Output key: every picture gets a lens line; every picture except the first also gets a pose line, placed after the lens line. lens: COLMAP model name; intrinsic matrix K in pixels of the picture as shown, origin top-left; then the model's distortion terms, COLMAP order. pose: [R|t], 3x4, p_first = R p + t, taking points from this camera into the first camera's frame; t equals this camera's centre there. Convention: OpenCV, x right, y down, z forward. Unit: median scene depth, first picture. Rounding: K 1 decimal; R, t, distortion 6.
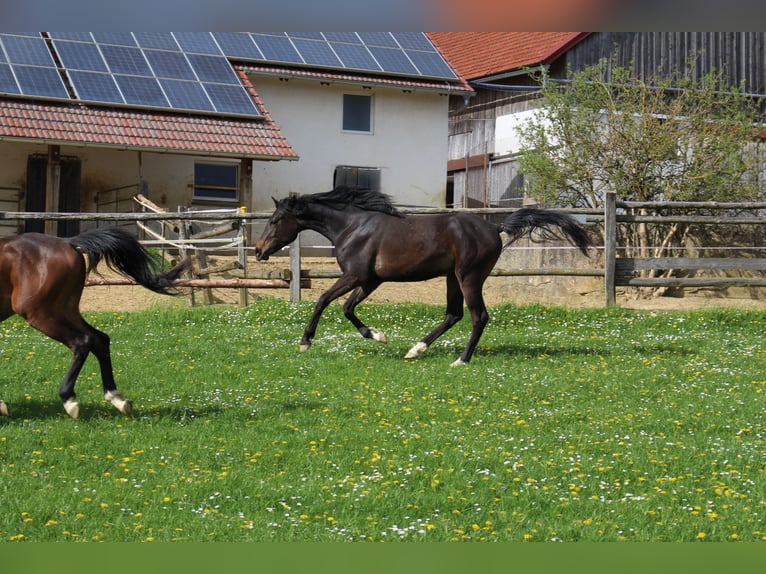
lens RADIAL K [[1822.1, 0, 383.7], [0, 1822.1, 230.3], [0, 0, 1]] dist [0.049941, 0.019048]
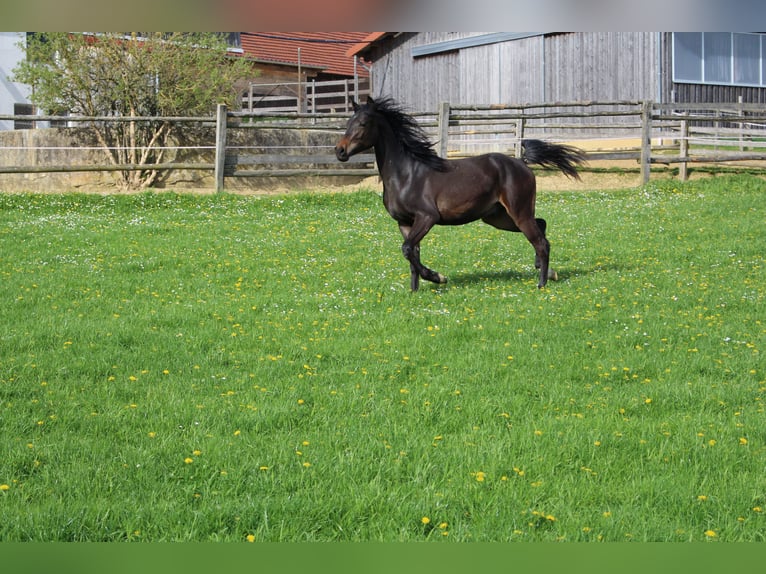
lens RADIAL K [[1822.1, 0, 383.7], [0, 1822.1, 230.3], [0, 0, 1]] dist [0.049941, 0.019048]
pose [[0.905011, -0.025627, 0.424616, -0.174147], [0.001737, 0.998398, 0.056554, -0.002605], [-0.425385, -0.050445, 0.903605, -0.125432]]
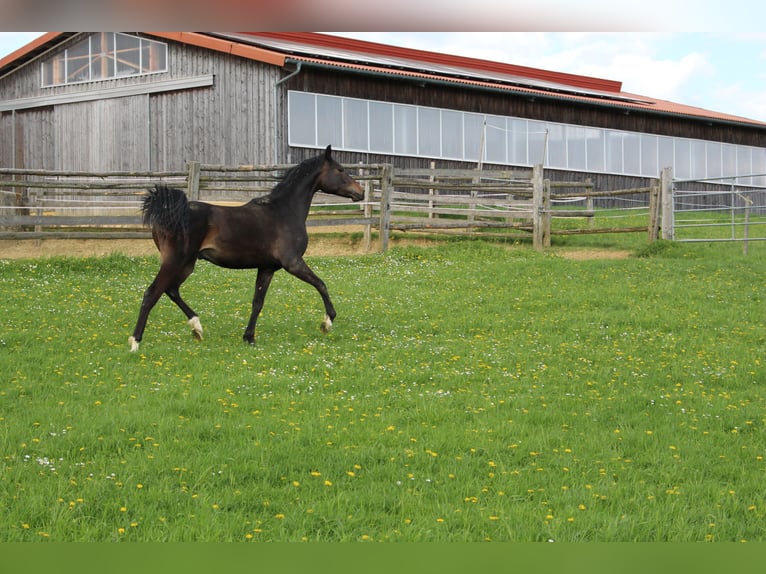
lens RADIAL K [[1813.4, 0, 383.0], [0, 1813.4, 287.0], [0, 0, 1]] dist [0.012857, 0.207614]
pose [[0.749463, -0.021987, 0.661682, -0.242030], [-0.016648, 0.998506, 0.052036, -0.002210], [-0.661837, -0.050015, 0.747977, -0.036394]]
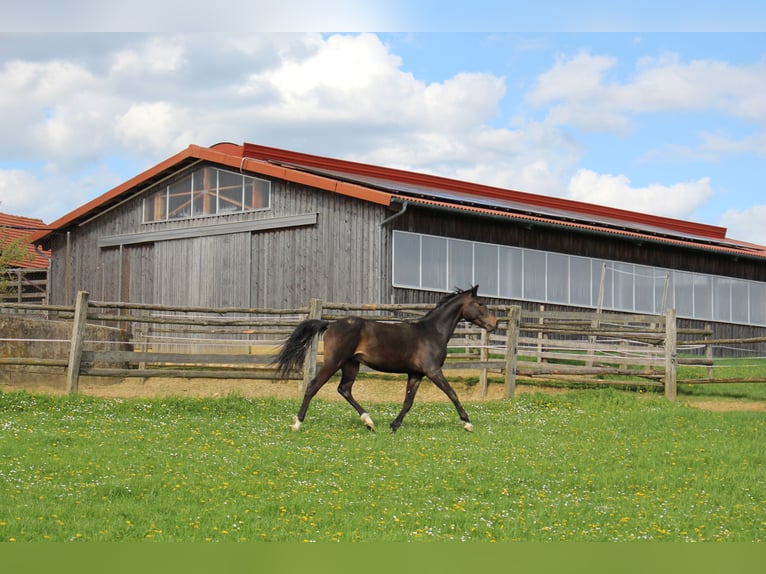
lens RADIAL K [[1813.4, 0, 383.0], [0, 1813.4, 287.0], [0, 0, 1]] dist [0.012857, 0.207614]
pose [[0.778182, 0.044174, 0.626484, -0.231948], [-0.036130, 0.999020, -0.025564, -0.001270], [-0.626999, -0.002741, 0.779015, 0.001404]]
